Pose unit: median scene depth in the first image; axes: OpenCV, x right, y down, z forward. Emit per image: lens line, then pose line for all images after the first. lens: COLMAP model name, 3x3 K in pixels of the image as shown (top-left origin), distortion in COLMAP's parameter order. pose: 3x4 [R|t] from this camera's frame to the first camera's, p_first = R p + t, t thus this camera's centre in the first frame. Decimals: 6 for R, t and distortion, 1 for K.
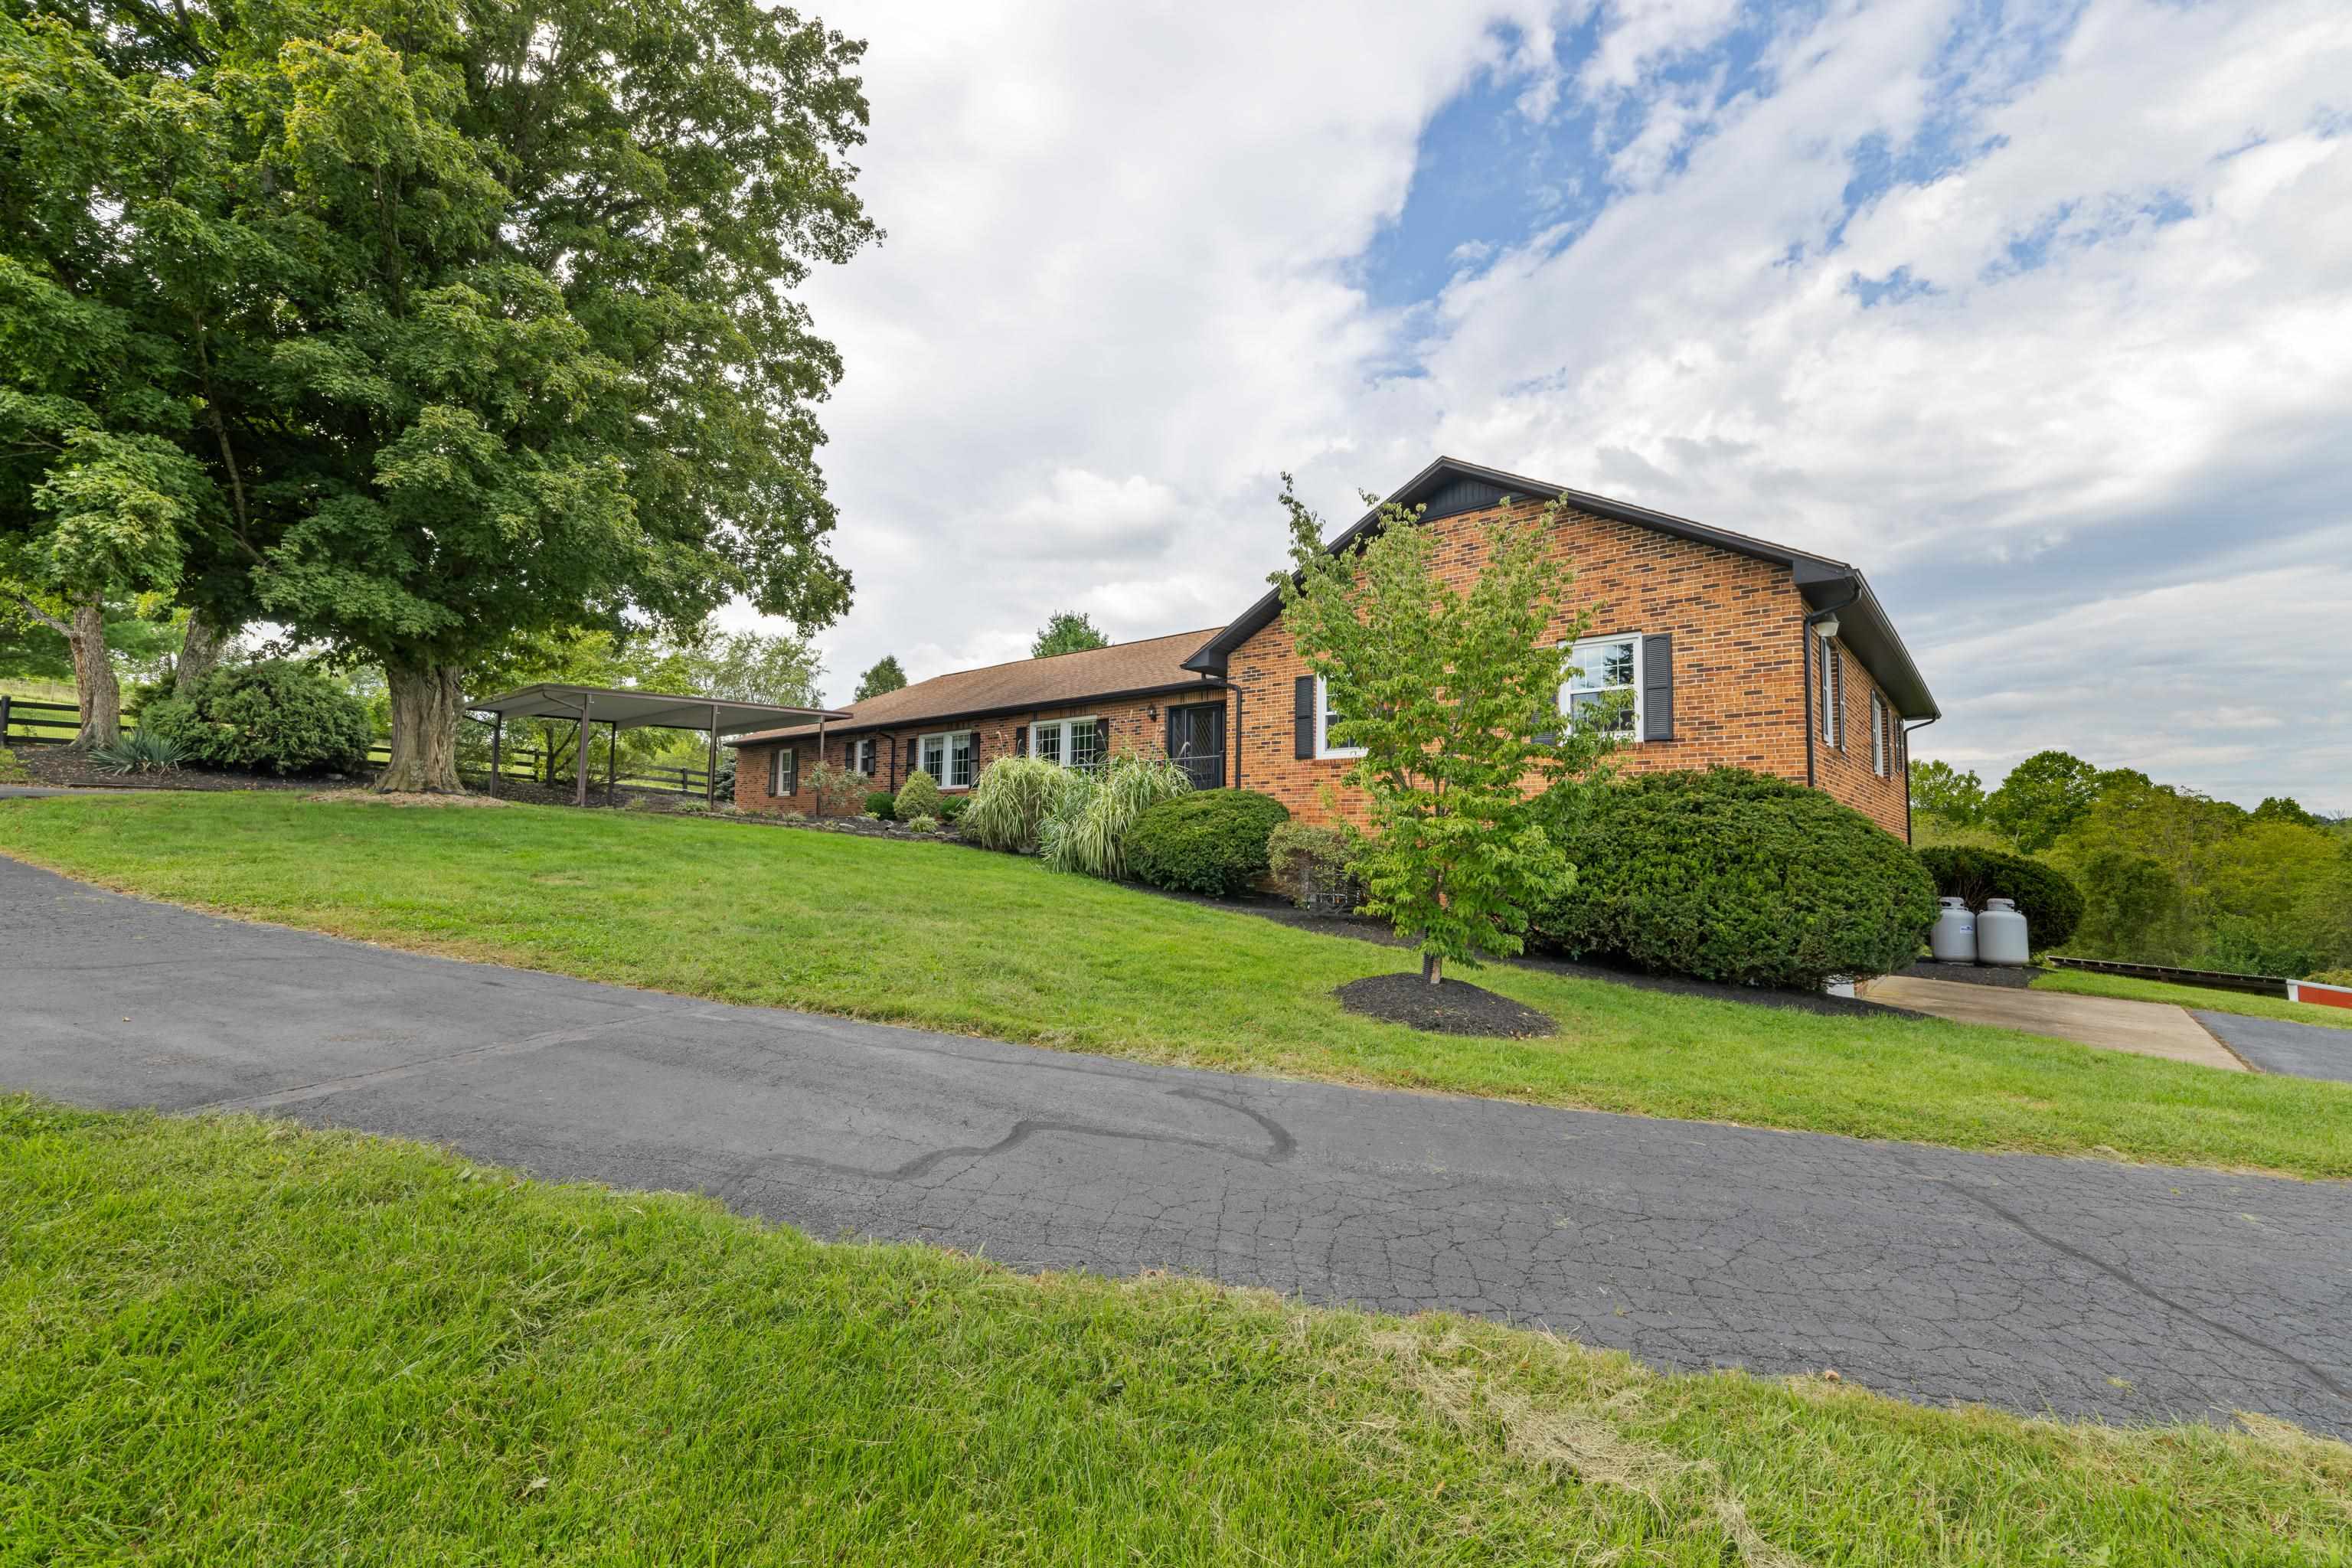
lens RADIAL K [[994.4, 0, 1178.3], [0, 994.4, 777.4], [0, 0, 1]] dist [-0.000150, 0.002317]
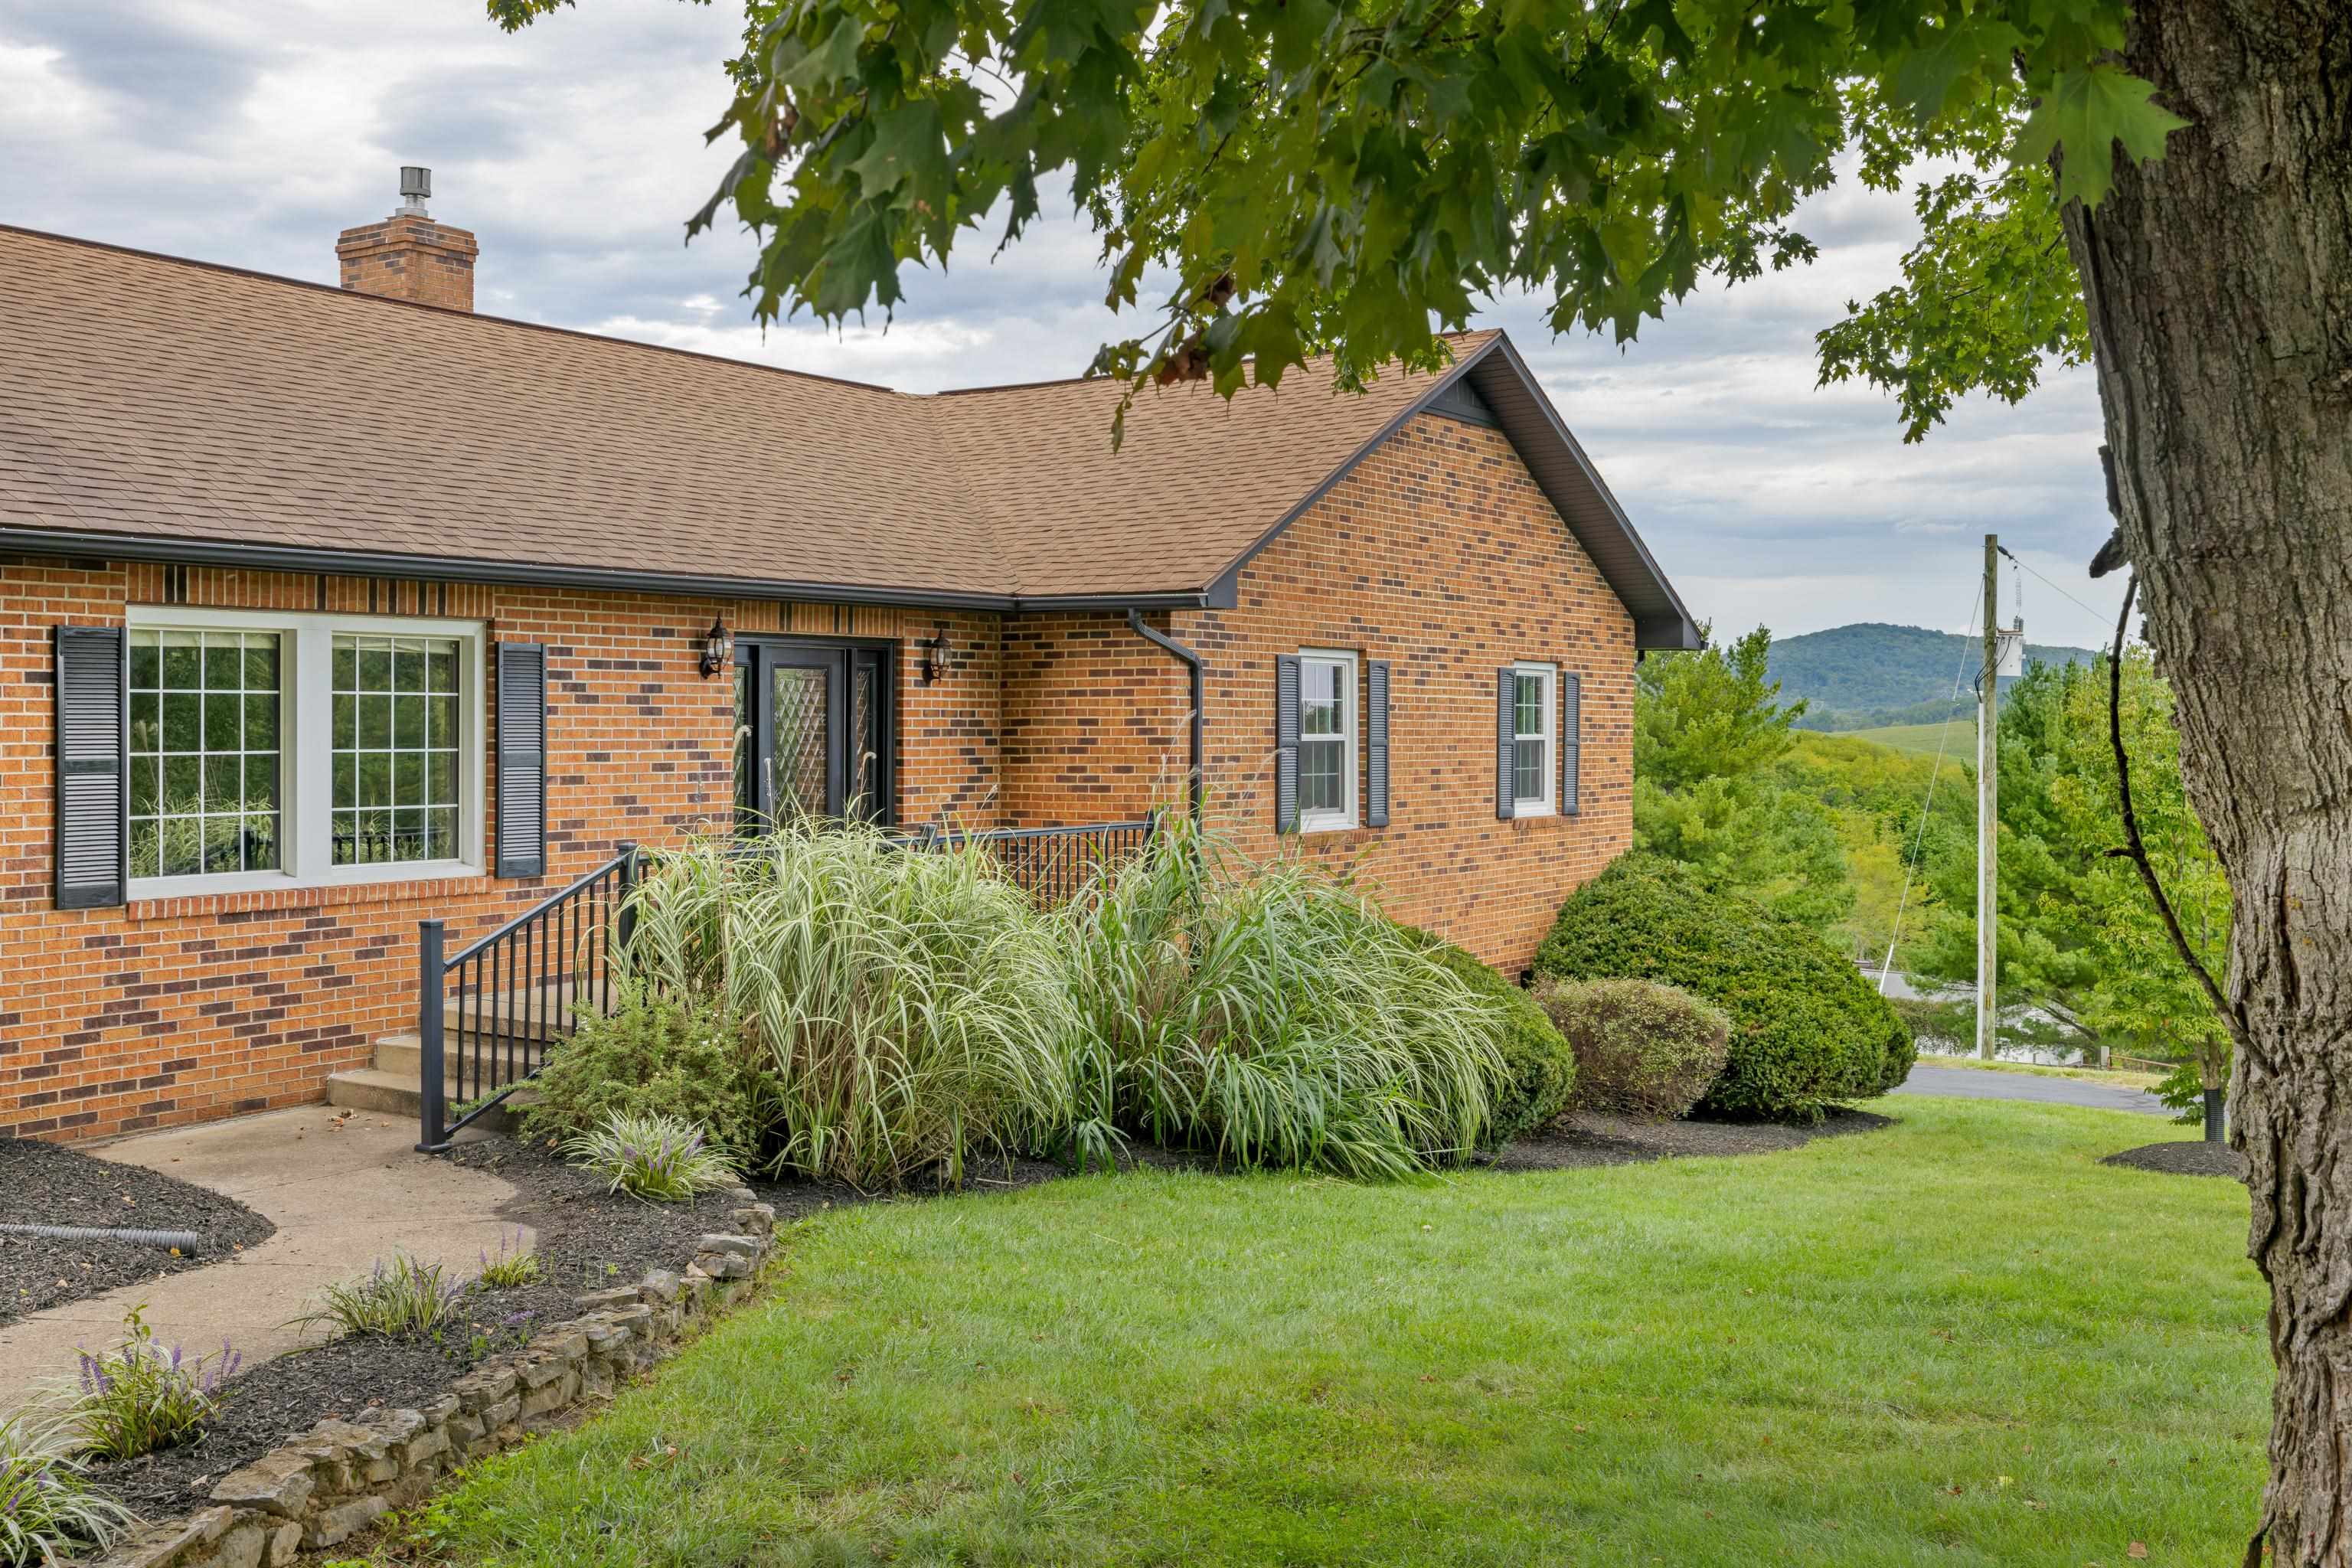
lens RADIAL K [[2323.2, 0, 1185.3], [0, 2323.2, 733.0], [0, 0, 1]] dist [0.004034, 0.000000]
pose [[-0.129449, -0.023586, 0.991306, -1.056357], [-0.082313, 0.996522, 0.012961, -0.083805], [-0.988164, -0.079920, -0.130940, 1.312286]]
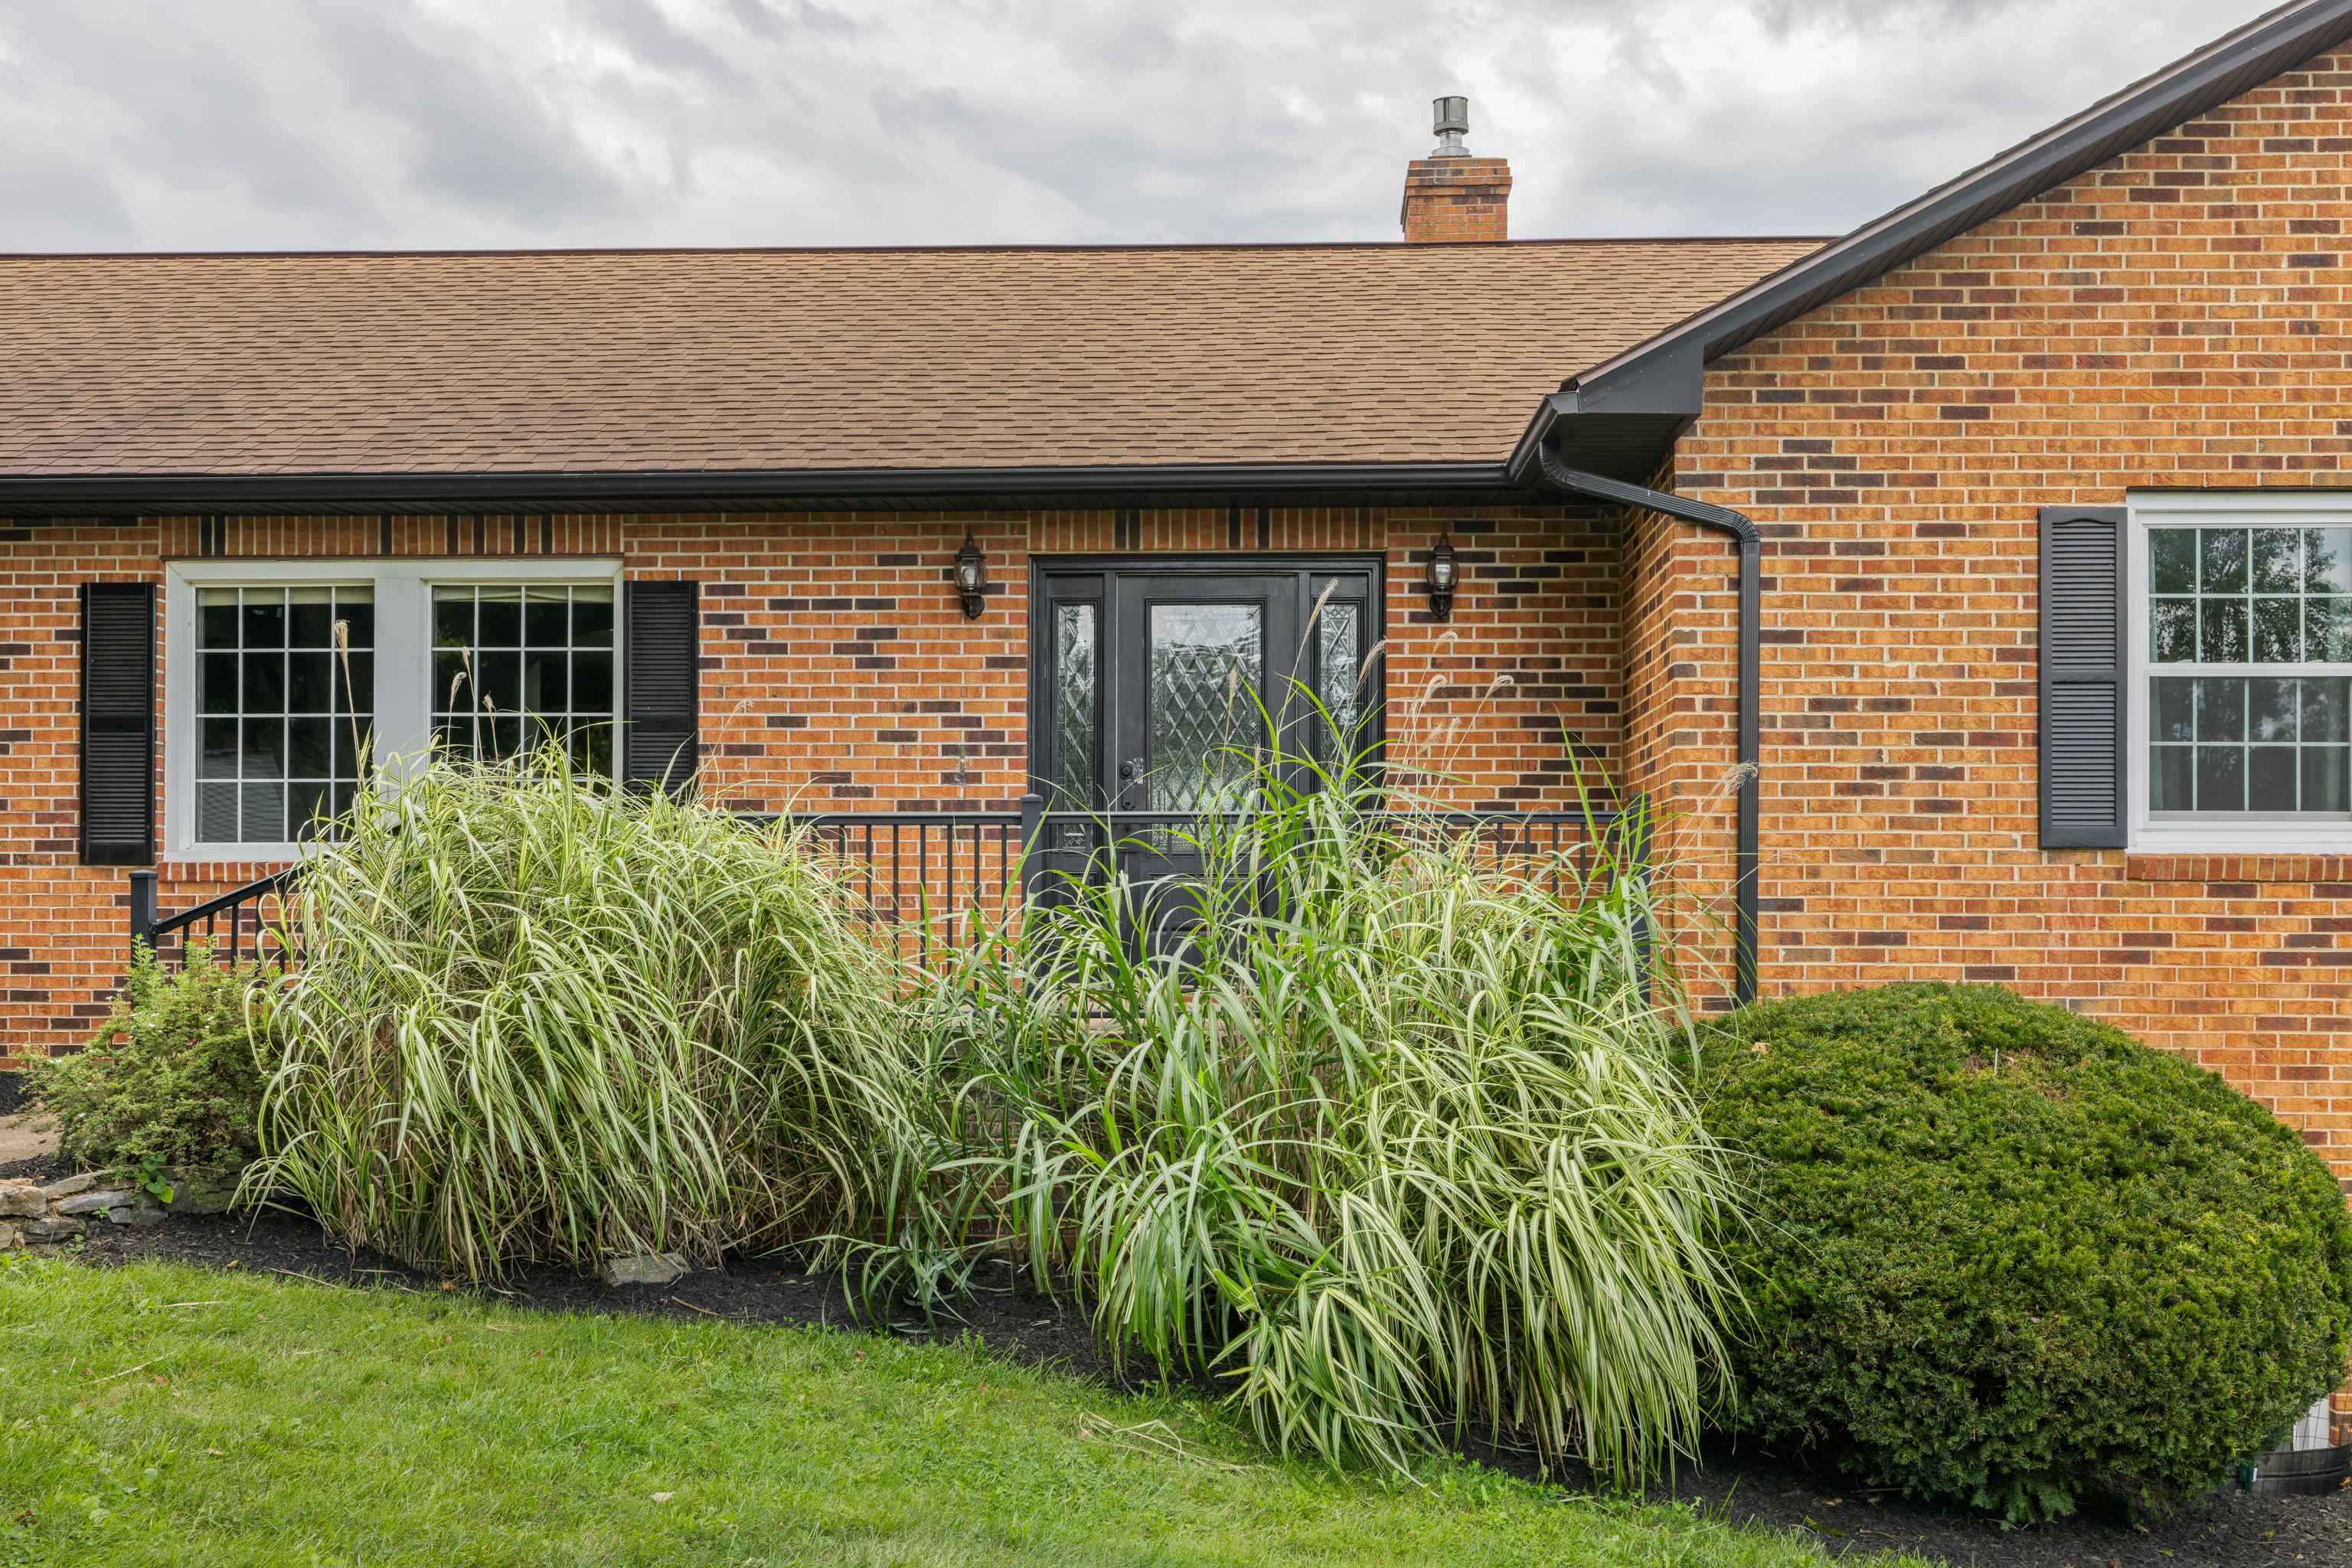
lens RADIAL K [[2323.2, 0, 1166.5], [0, 2323.2, 899.9], [0, 0, 1]] dist [0.004034, 0.000000]
pose [[0.789622, -0.015340, 0.613402, -0.445935], [-0.036774, 0.996707, 0.072266, -0.043124], [-0.612491, -0.079620, 0.786458, 0.749932]]
